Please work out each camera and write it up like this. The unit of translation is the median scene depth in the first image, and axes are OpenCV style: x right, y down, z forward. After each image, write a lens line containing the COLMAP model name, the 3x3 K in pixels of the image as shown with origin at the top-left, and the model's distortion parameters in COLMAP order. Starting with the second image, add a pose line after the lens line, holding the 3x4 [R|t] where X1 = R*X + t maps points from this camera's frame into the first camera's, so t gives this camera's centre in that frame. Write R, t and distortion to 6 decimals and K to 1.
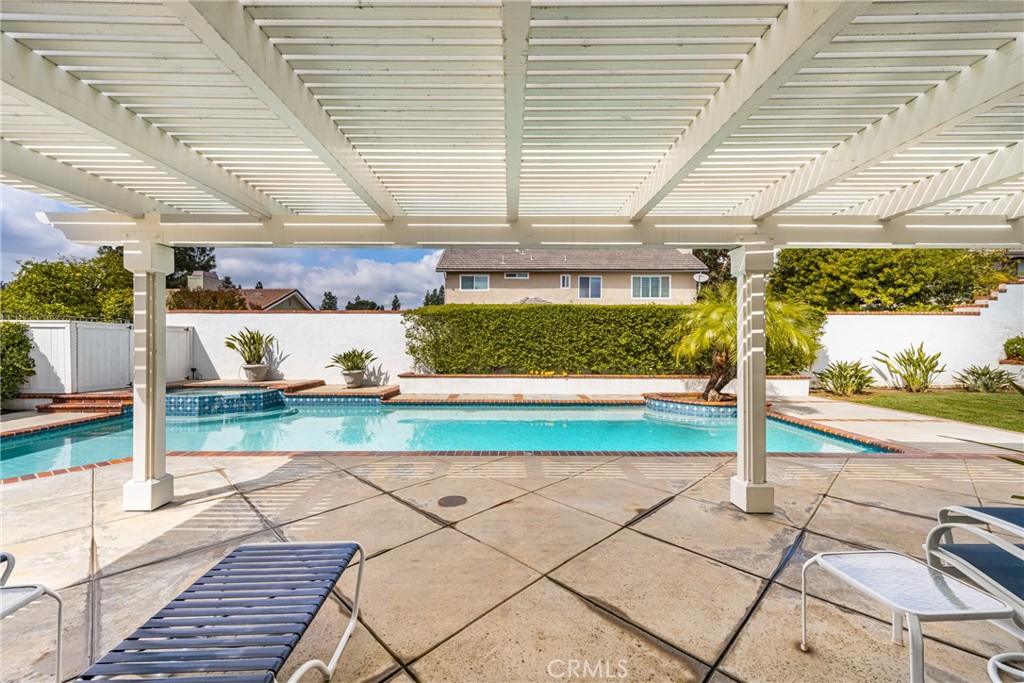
lens RADIAL K [[396.6, 0, 505.2], [0, 396.6, 341.4], [0, 0, 1]] dist [0.012663, -0.000132]
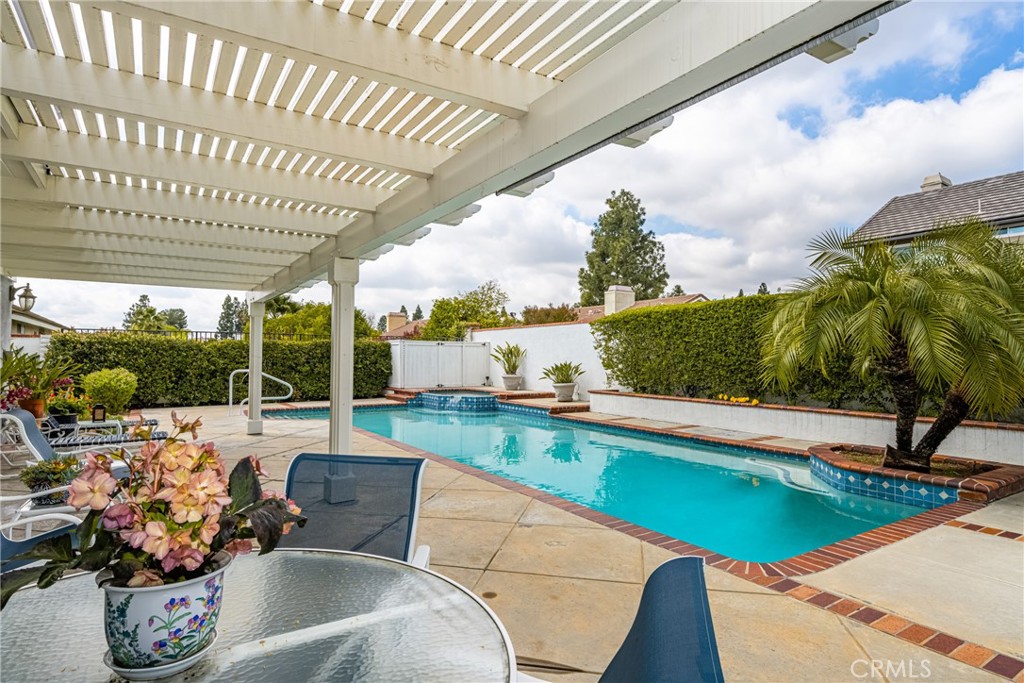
lens RADIAL K [[532.4, 0, 511.2], [0, 532.4, 336.1], [0, 0, 1]] dist [0.004639, 0.000106]
pose [[0.556355, -0.031944, -0.830330, 0.637949], [-0.002638, 0.999188, -0.040207, 0.010186], [0.830940, 0.024560, 0.555819, 0.175085]]
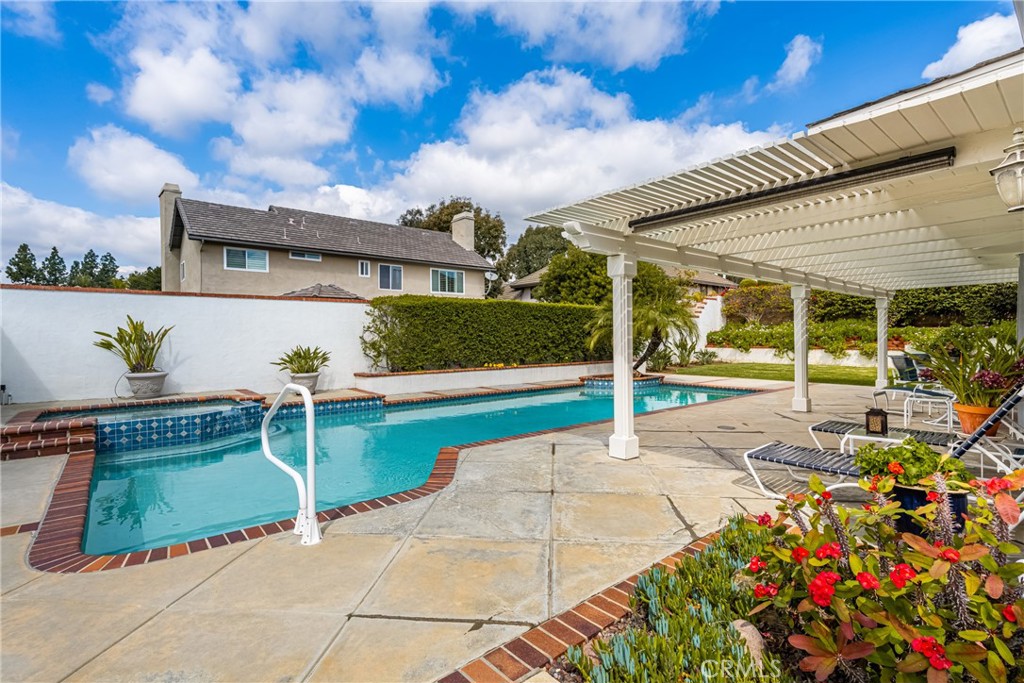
lens RADIAL K [[473.4, 0, 498.8], [0, 473.4, 359.6], [0, 0, 1]] dist [0.023450, 0.000206]
pose [[0.779629, -0.037033, 0.625146, -0.675379], [0.011043, 0.998908, 0.045402, 0.007472], [-0.626144, -0.028493, 0.779186, 0.018711]]
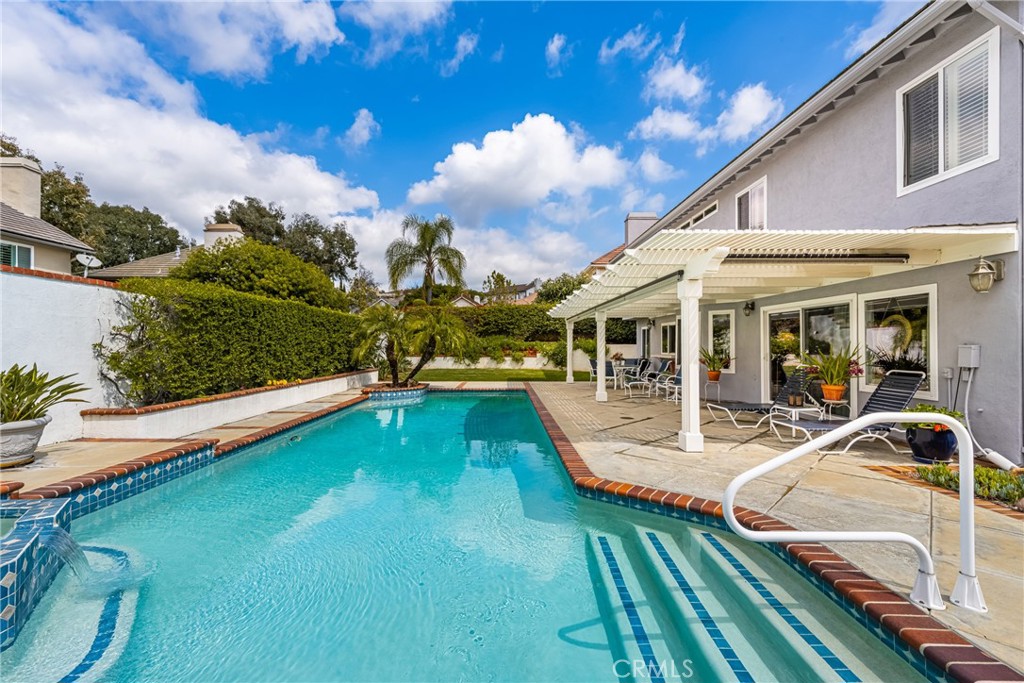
lens RADIAL K [[435.9, 0, 497.5], [0, 435.9, 343.9], [0, 0, 1]] dist [0.028003, -0.000006]
pose [[0.014731, 0.001825, 0.999890, -0.807471], [0.003760, 0.999991, -0.001881, 0.002537], [-0.999884, 0.003787, 0.014724, 0.529918]]
